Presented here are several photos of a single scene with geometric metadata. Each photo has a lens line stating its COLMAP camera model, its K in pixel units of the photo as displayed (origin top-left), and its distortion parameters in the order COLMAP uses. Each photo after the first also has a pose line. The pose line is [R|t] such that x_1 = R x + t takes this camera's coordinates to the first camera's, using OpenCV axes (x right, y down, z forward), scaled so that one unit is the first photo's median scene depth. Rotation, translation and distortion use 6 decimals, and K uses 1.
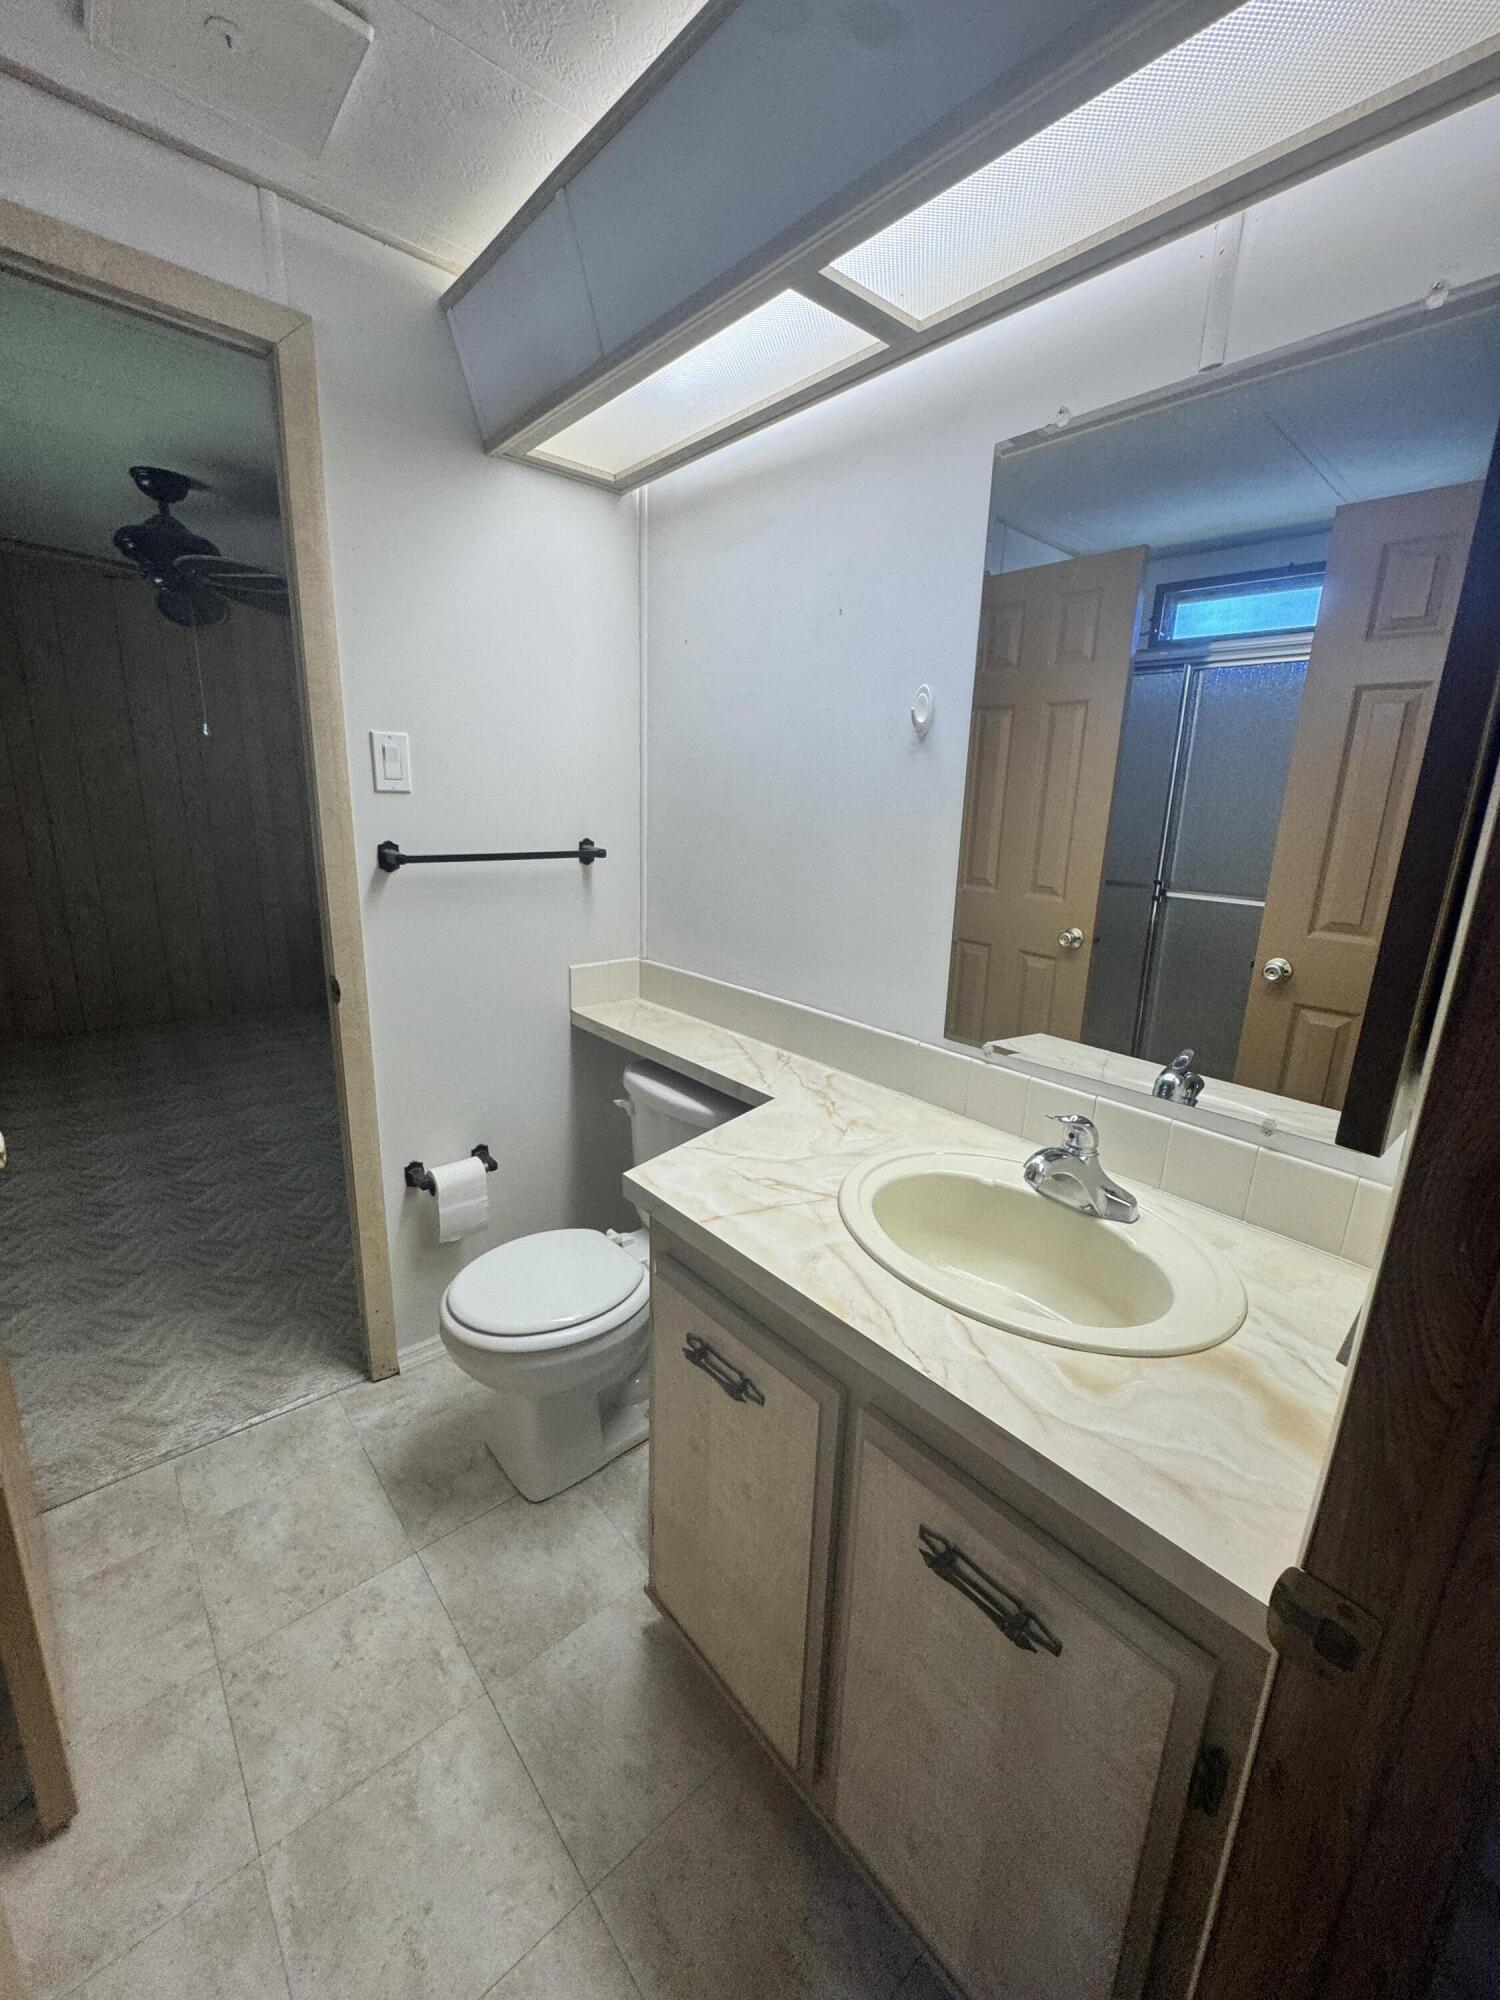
lens RADIAL K [[796.8, 0, 749.4], [0, 796.8, 996.1], [0, 0, 1]] dist [-0.004263, 0.000225]
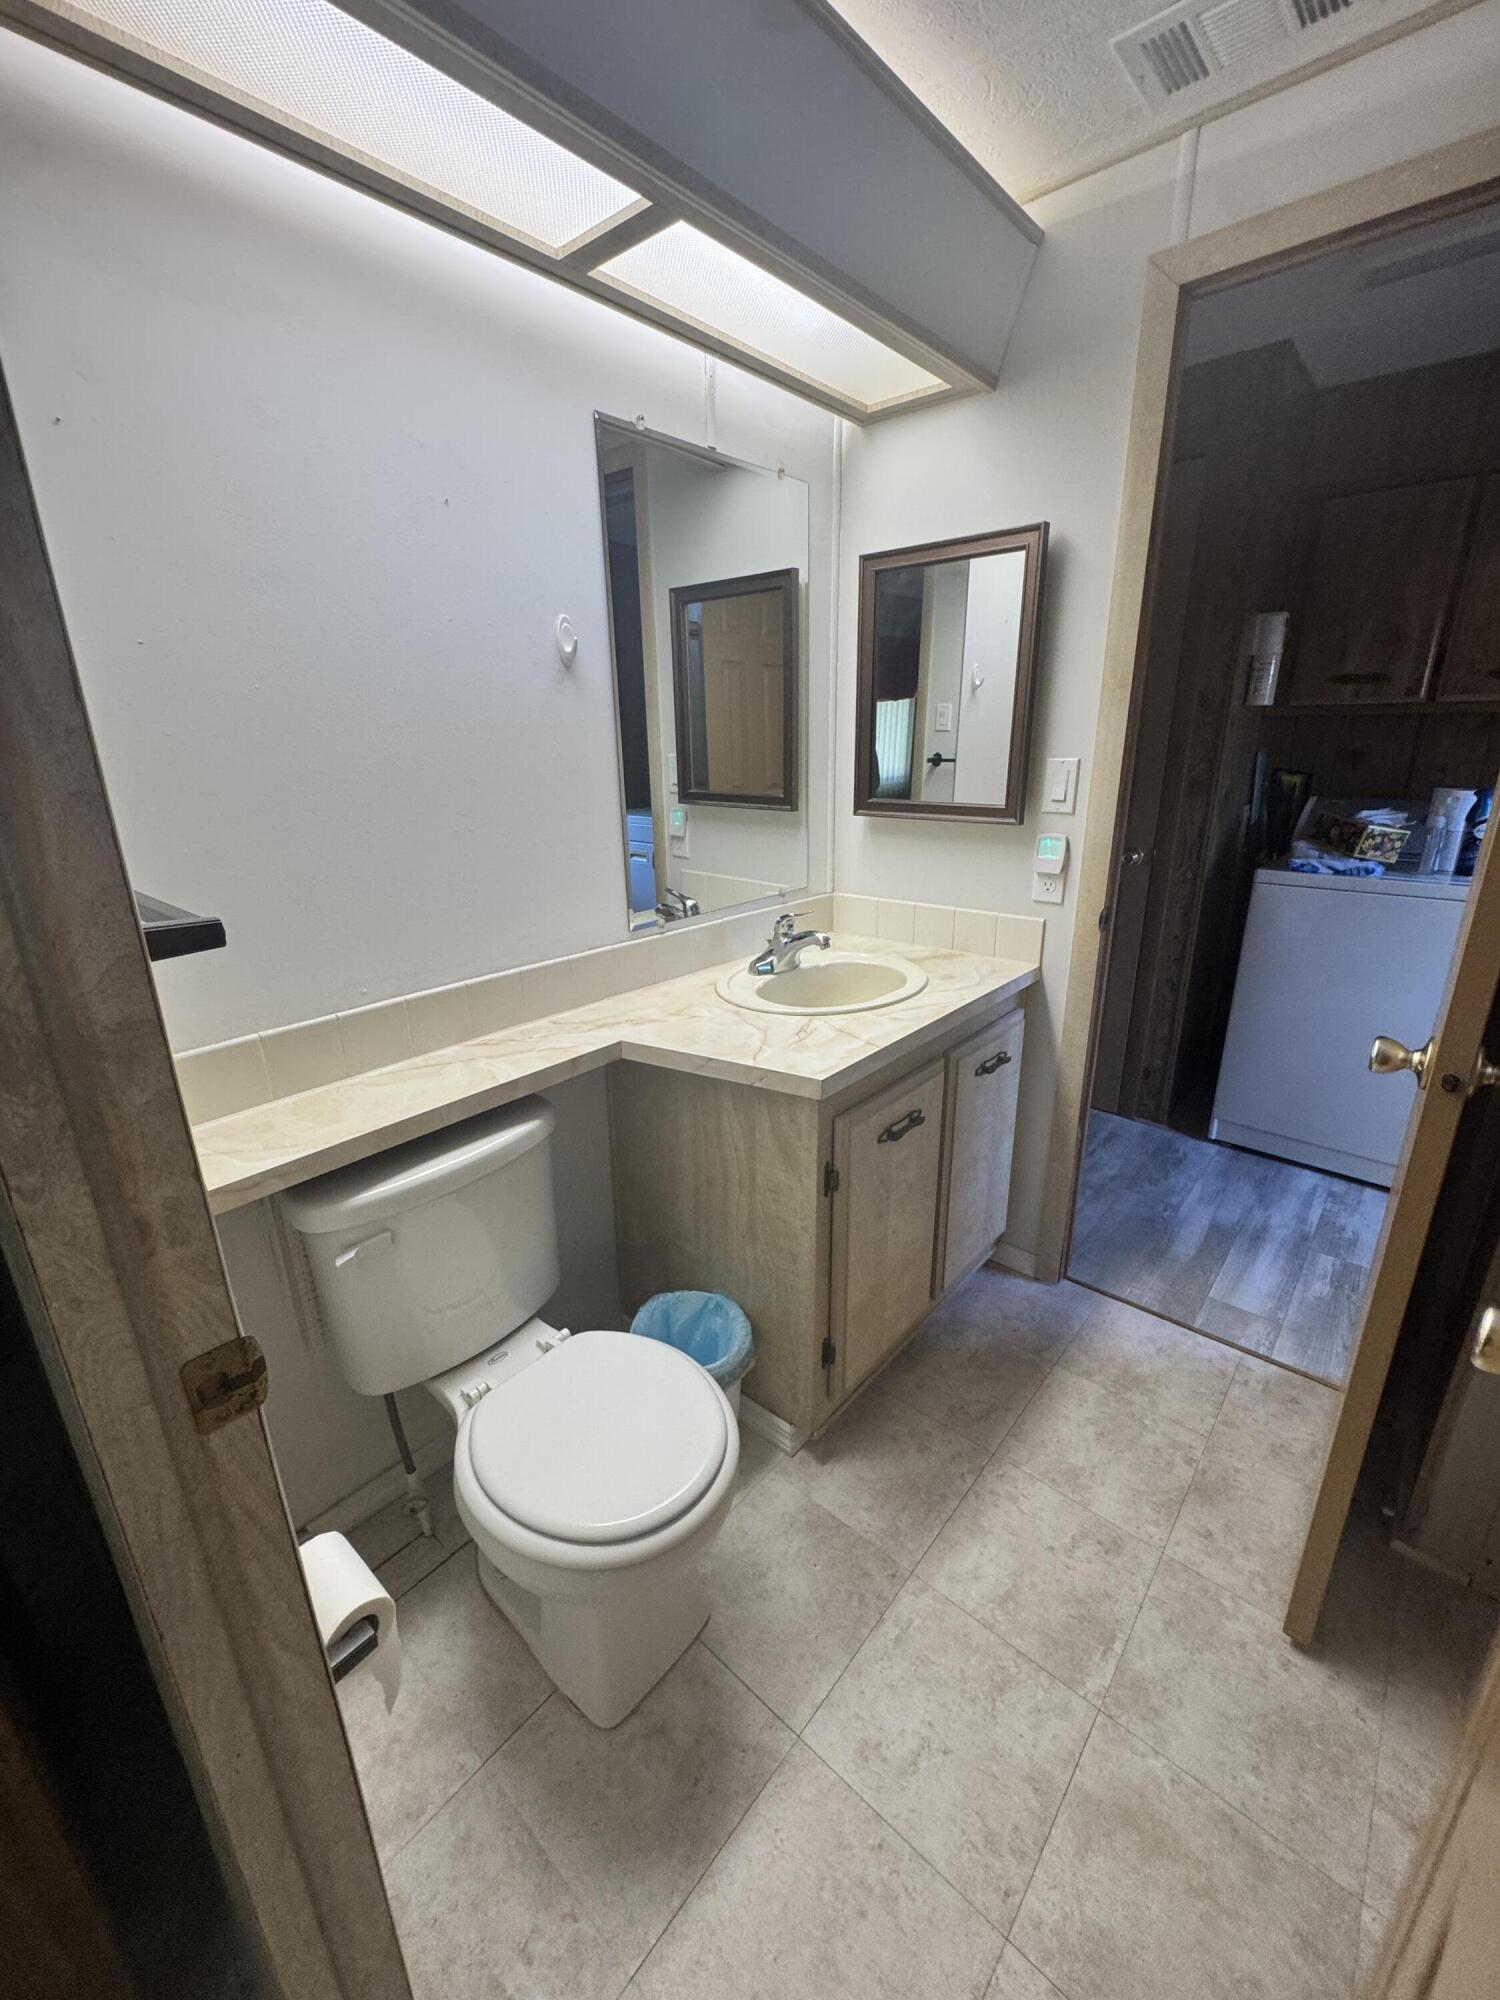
lens RADIAL K [[796.8, 0, 752.7], [0, 796.8, 993.5], [0, 0, 1]] dist [-0.004263, 0.000225]
pose [[-0.124507, -0.335037, 0.933942, -1.009296], [0.252276, 0.899645, 0.356365, -0.265302], [-0.959612, 0.279981, -0.027490, 0.975086]]
